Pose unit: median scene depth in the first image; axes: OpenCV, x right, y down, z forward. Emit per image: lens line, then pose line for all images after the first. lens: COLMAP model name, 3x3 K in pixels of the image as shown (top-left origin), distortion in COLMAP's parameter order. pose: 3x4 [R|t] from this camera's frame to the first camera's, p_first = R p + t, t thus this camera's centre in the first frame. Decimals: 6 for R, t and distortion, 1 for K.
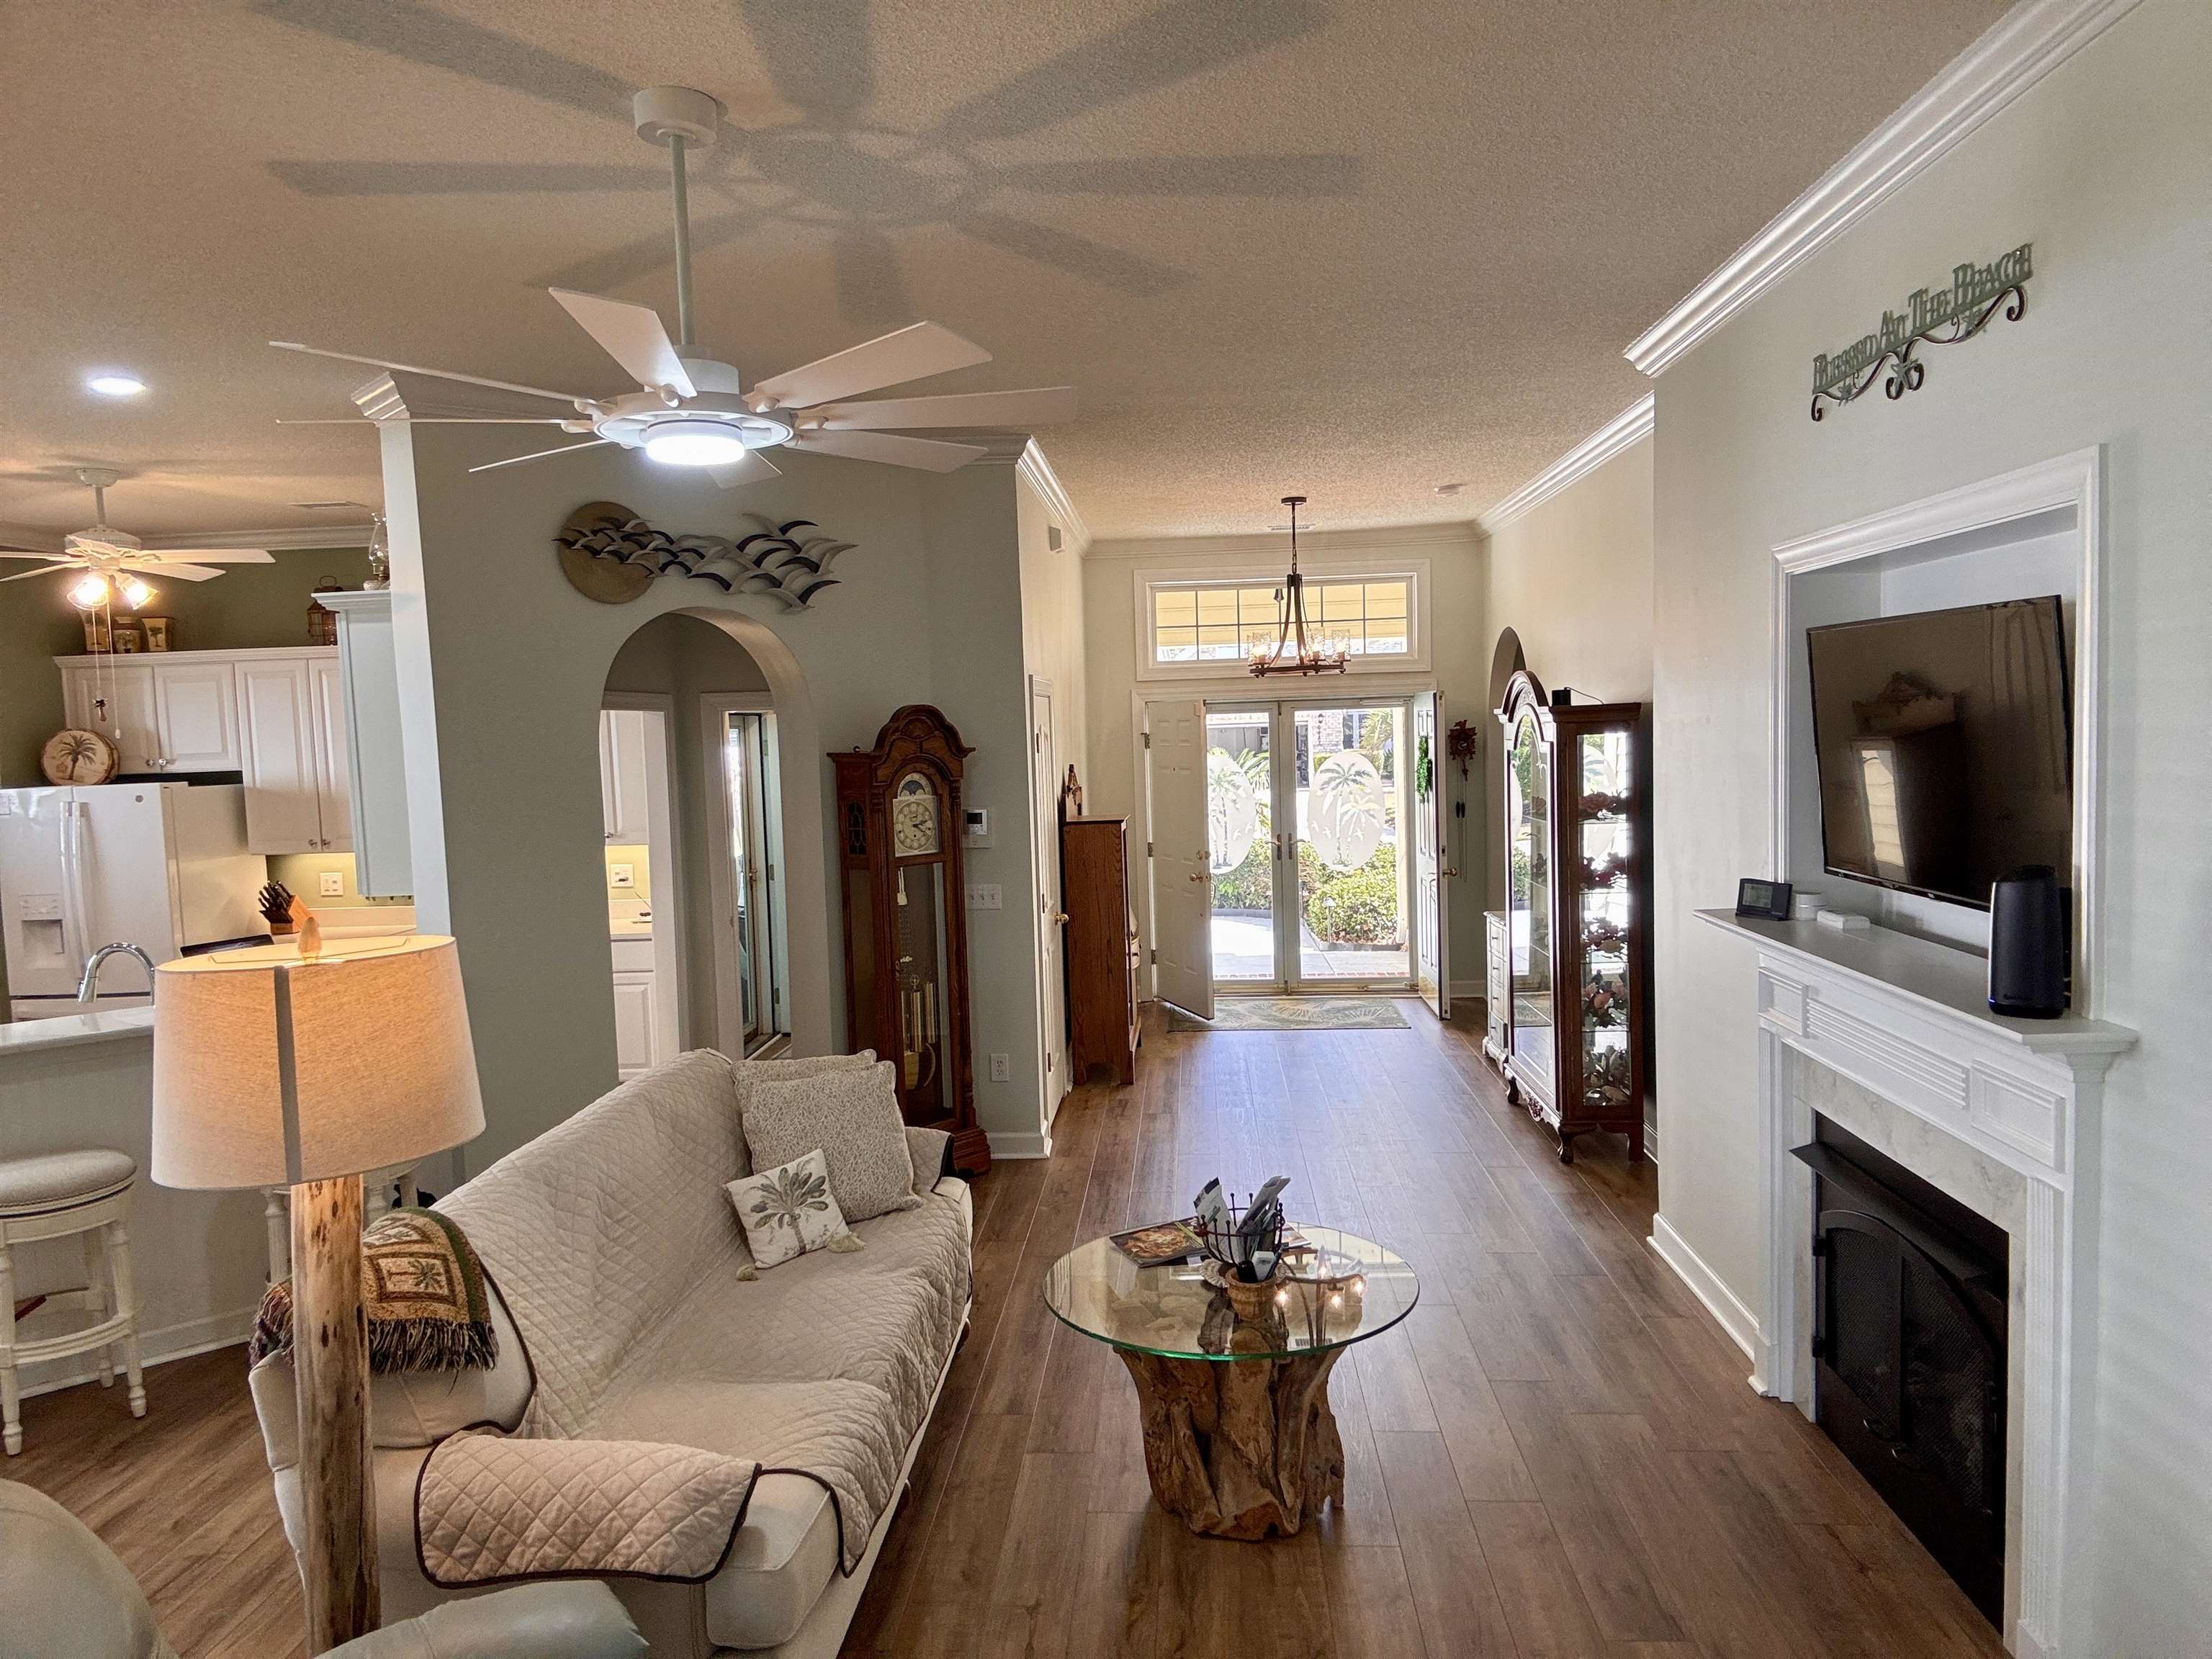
lens RADIAL K [[1474.1, 0, 1152.5], [0, 1474.1, 820.4], [0, 0, 1]] dist [0.075834, -0.093104]
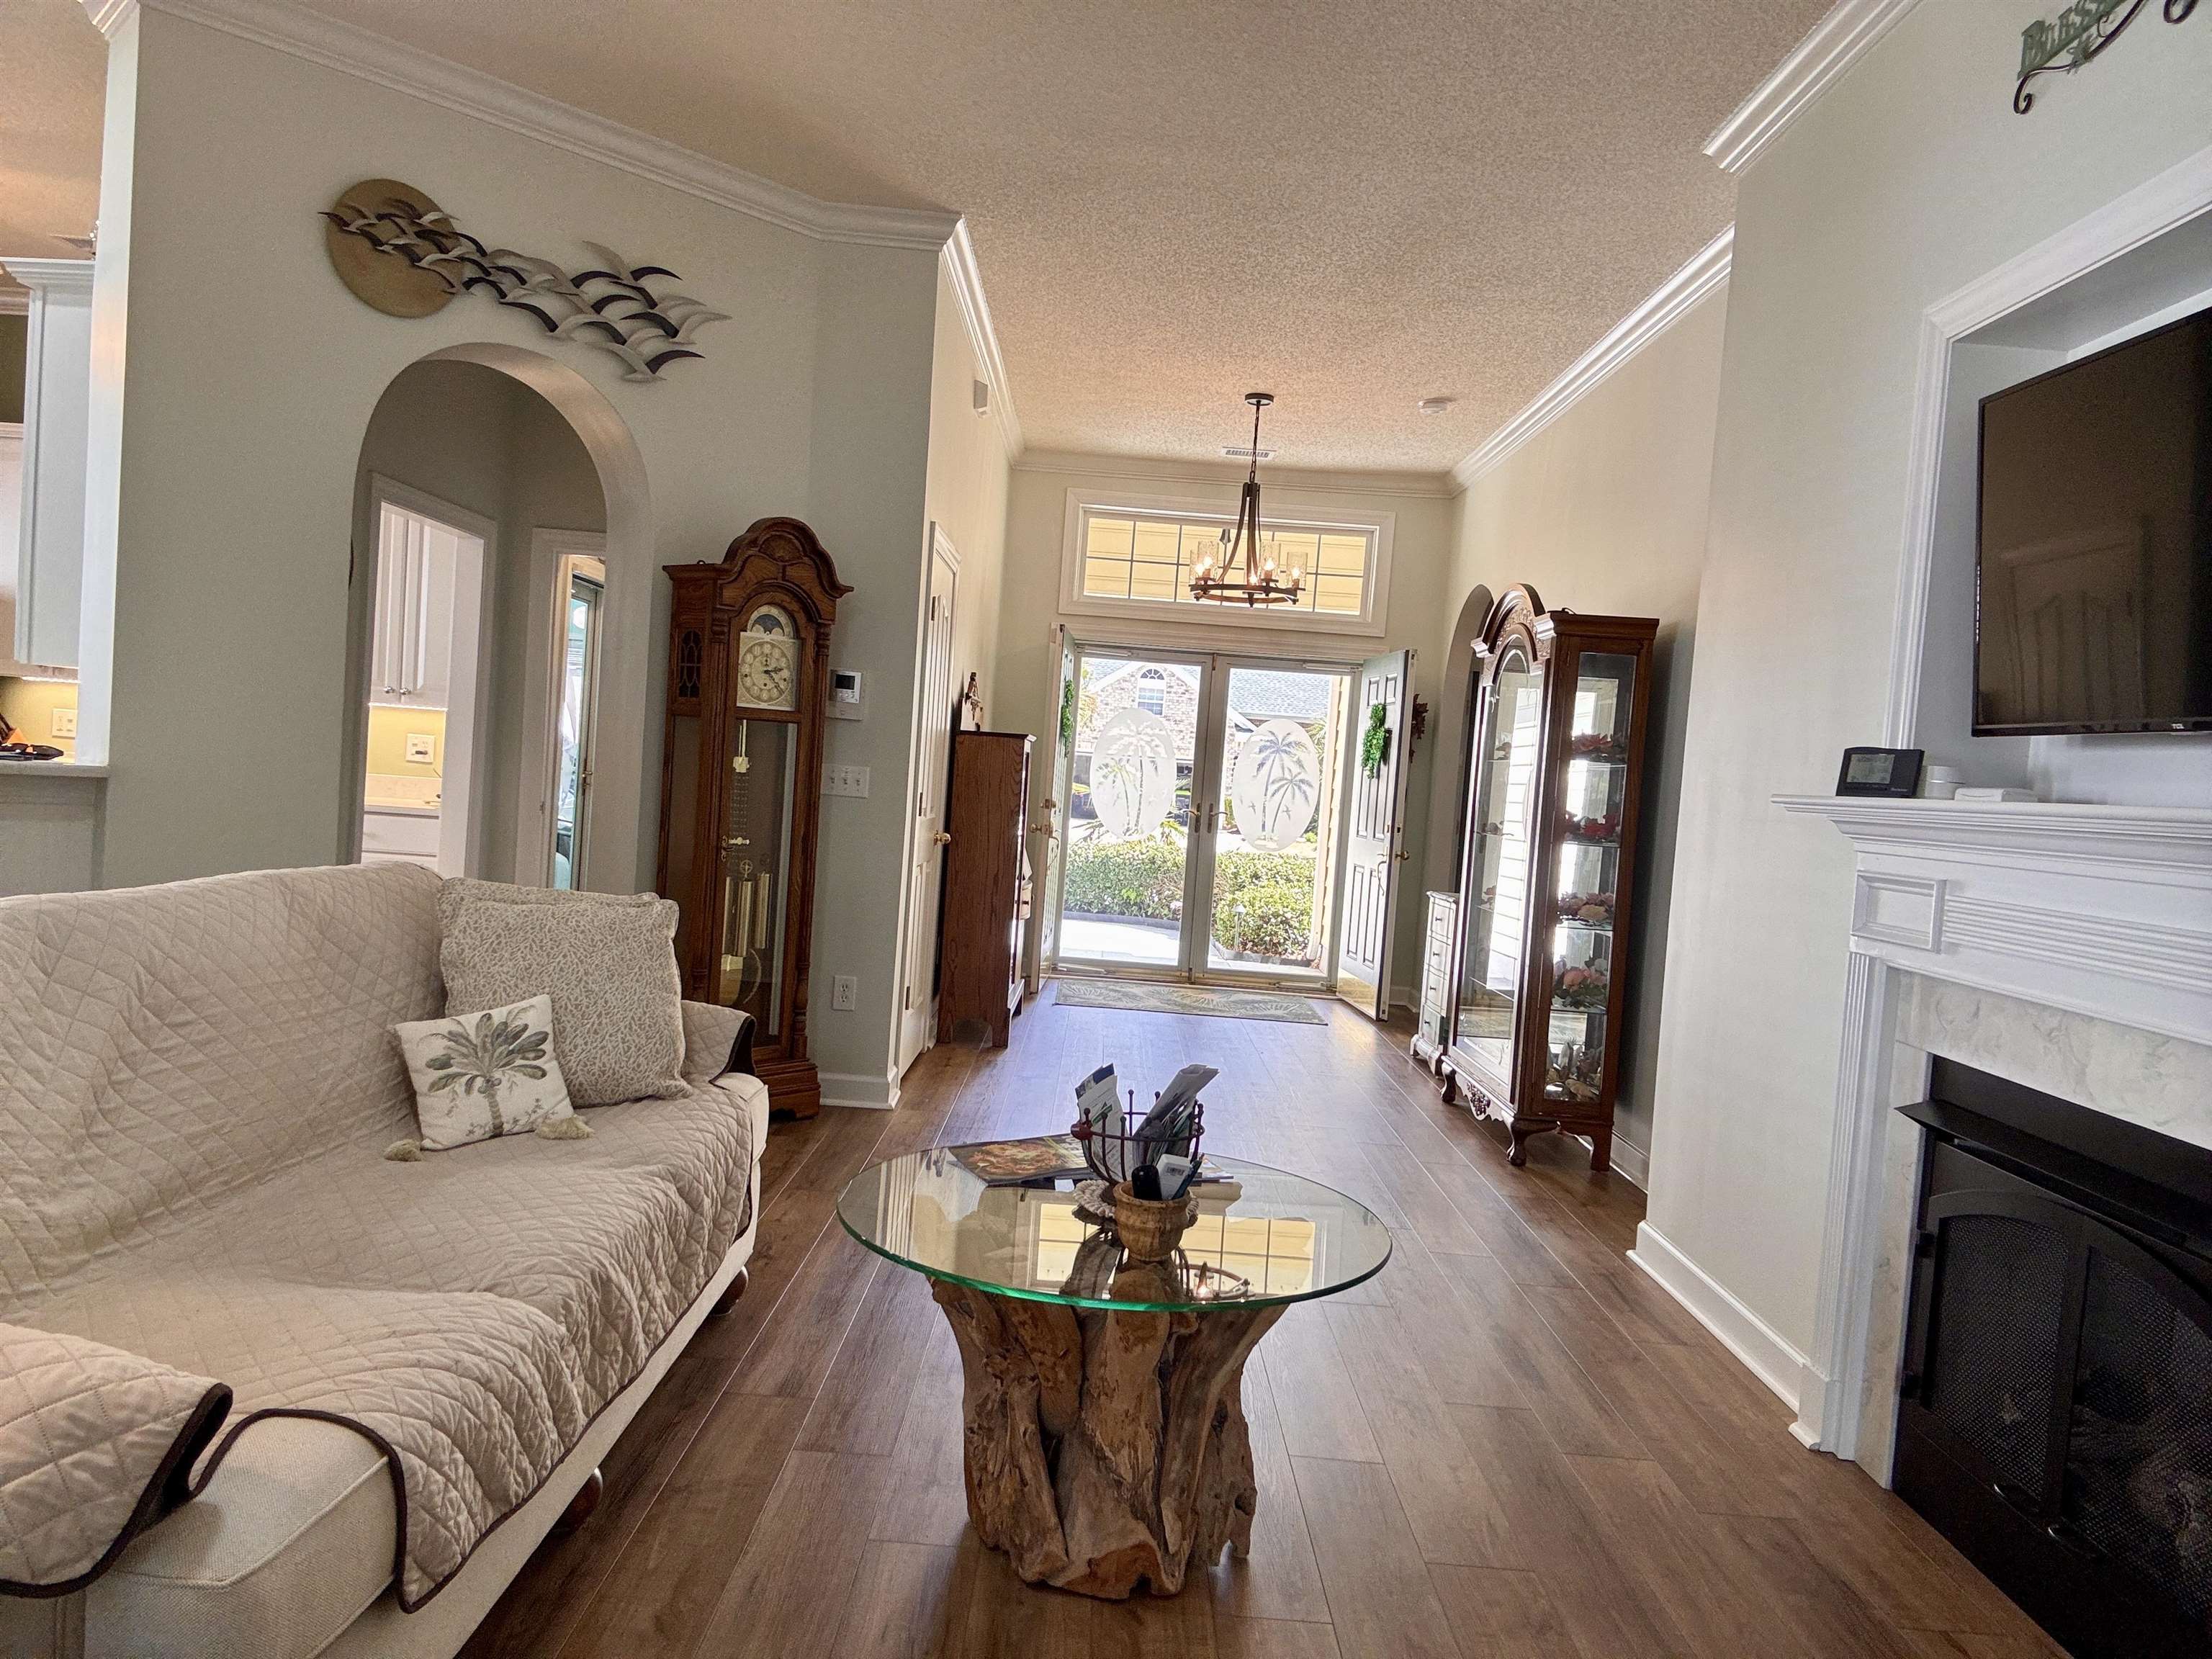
lens RADIAL K [[1474.1, 0, 1152.5], [0, 1474.1, 820.4], [0, 0, 1]] dist [0.075834, -0.093104]
pose [[0.992784, 0.102181, 0.062755, 0.006930], [-0.100050, 0.994323, -0.036222, 0.134839], [-0.066100, 0.029682, 0.997371, 0.274360]]
